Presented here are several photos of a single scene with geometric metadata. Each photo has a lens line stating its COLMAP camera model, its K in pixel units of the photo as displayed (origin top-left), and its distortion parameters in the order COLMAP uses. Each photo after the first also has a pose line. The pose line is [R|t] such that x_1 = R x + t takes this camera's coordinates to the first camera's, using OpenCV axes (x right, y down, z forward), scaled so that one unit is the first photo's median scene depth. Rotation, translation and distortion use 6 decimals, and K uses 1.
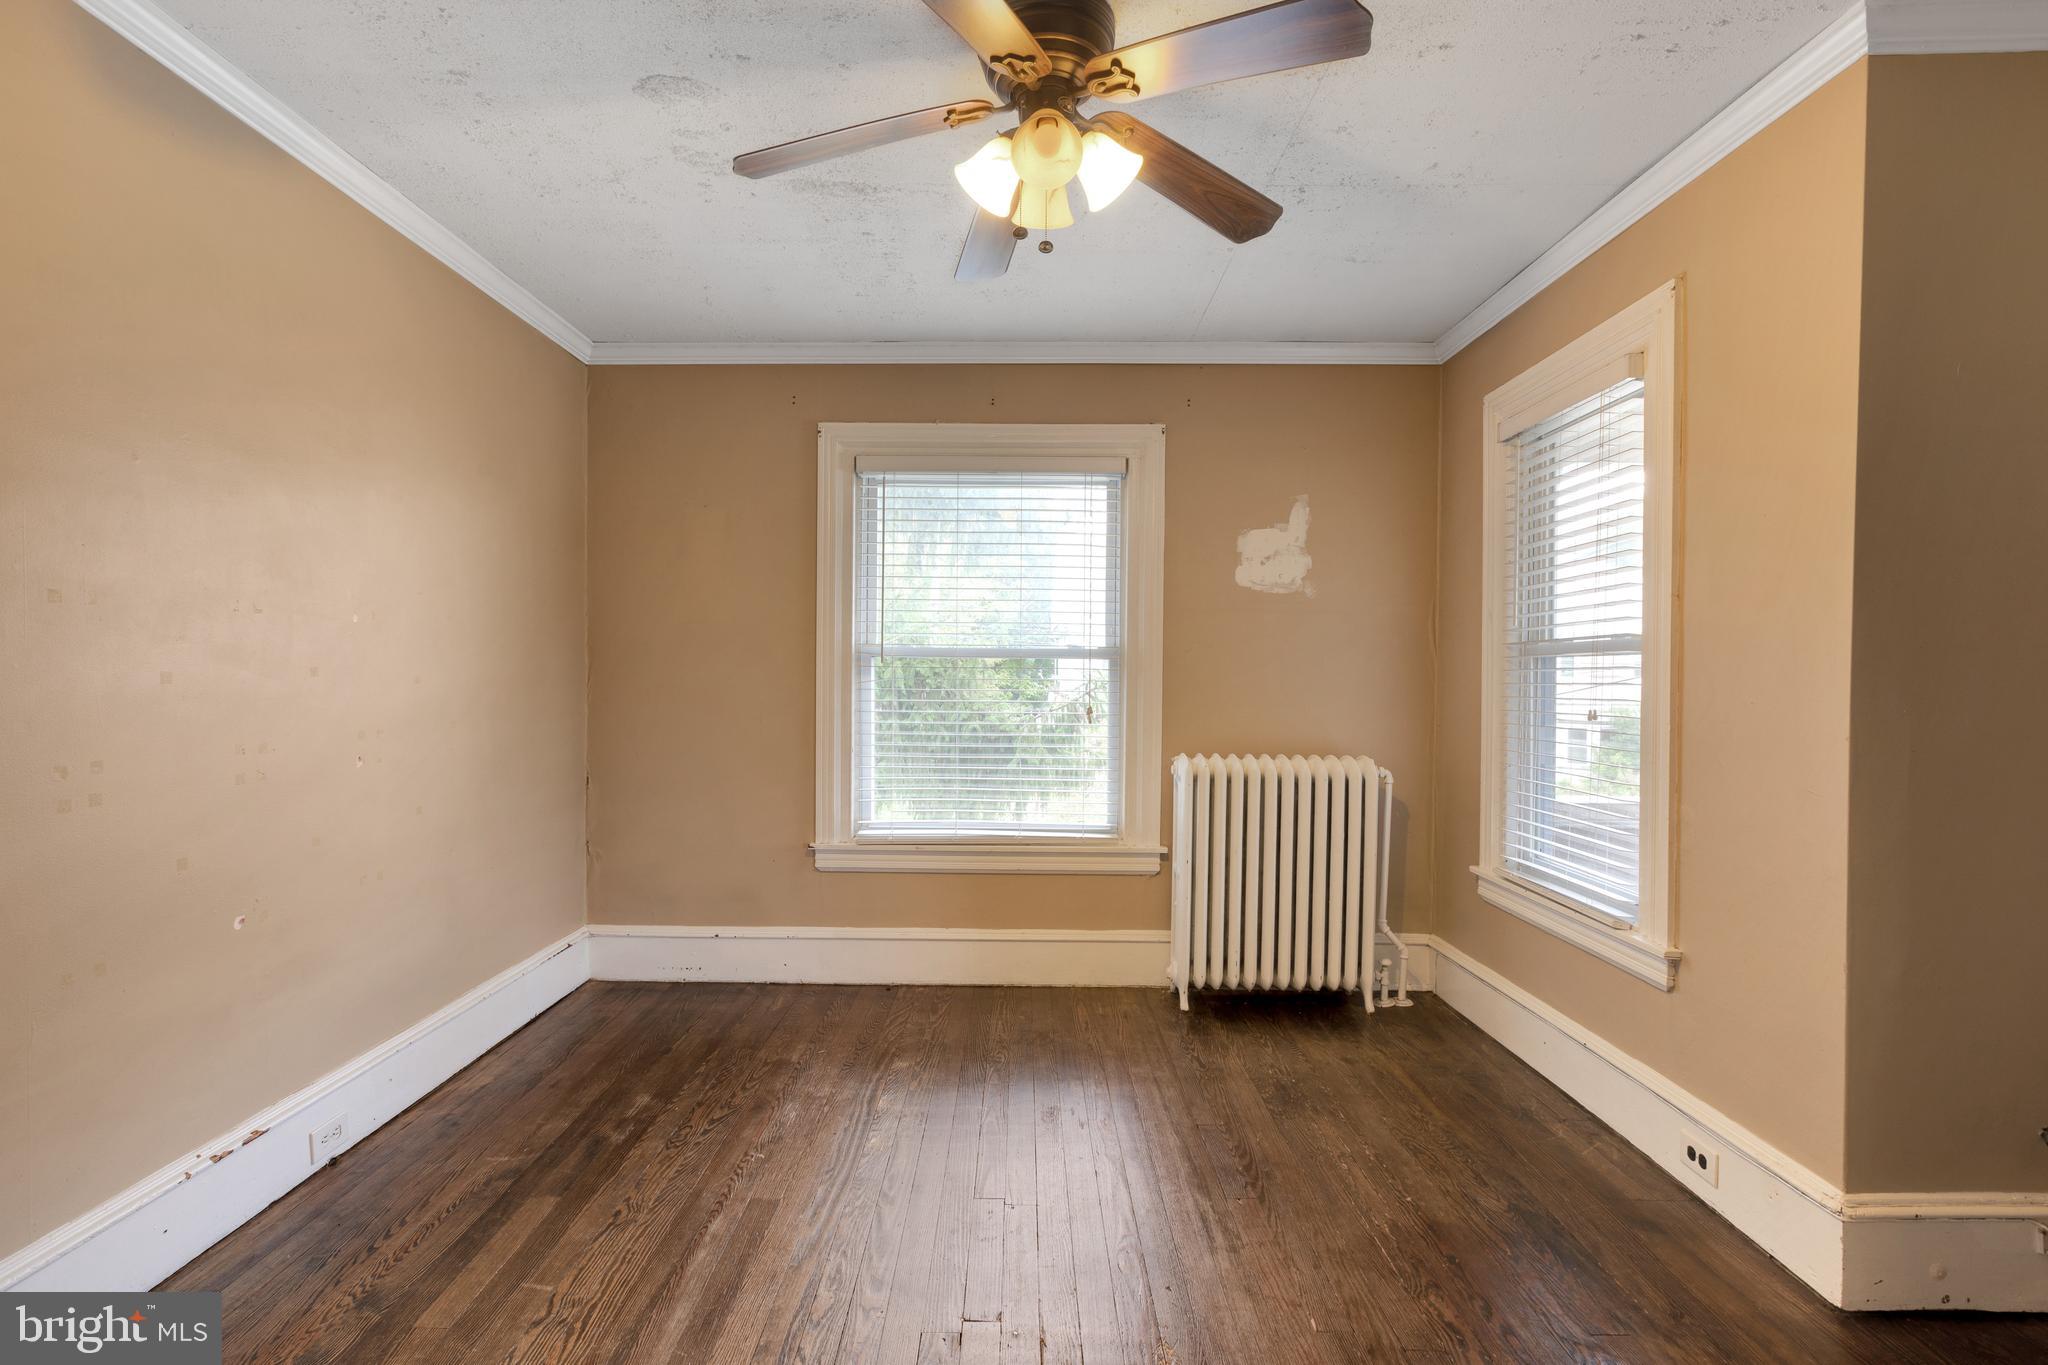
lens RADIAL K [[929.3, 0, 1021.5], [0, 929.3, 685.7], [0, 0, 1]] dist [0.000731, -0.000780]
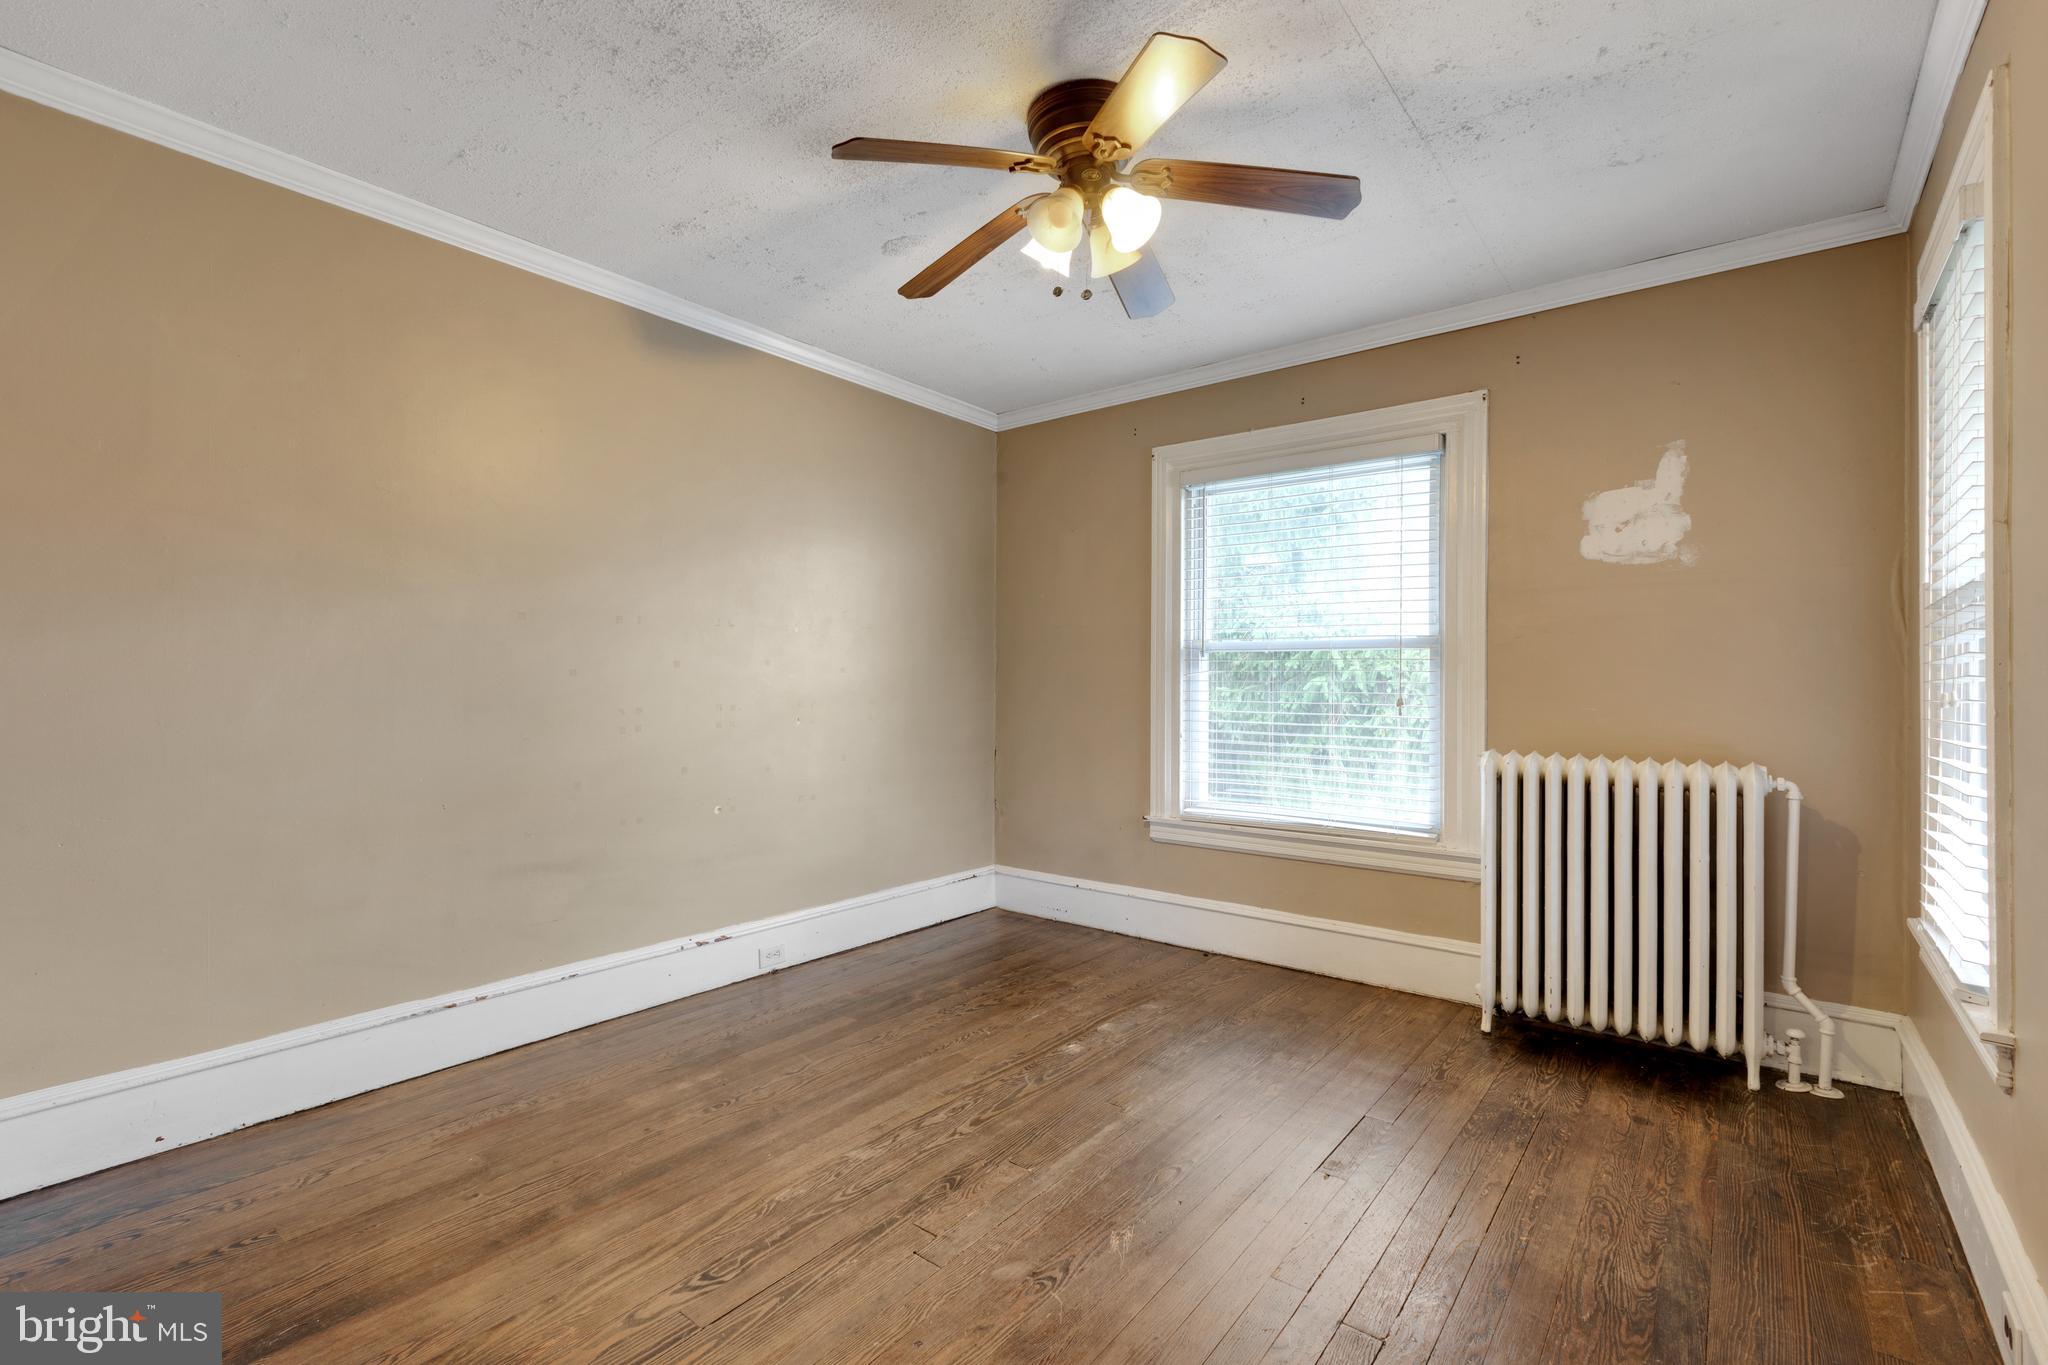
lens RADIAL K [[929.3, 0, 1021.5], [0, 929.3, 685.7], [0, 0, 1]] dist [0.000731, -0.000780]
pose [[0.789672, -0.001780, -0.613527, 0.363273], [-0.008778, 0.999861, -0.014199, 0.028006], [0.613467, 0.016599, 0.789546, 0.001063]]
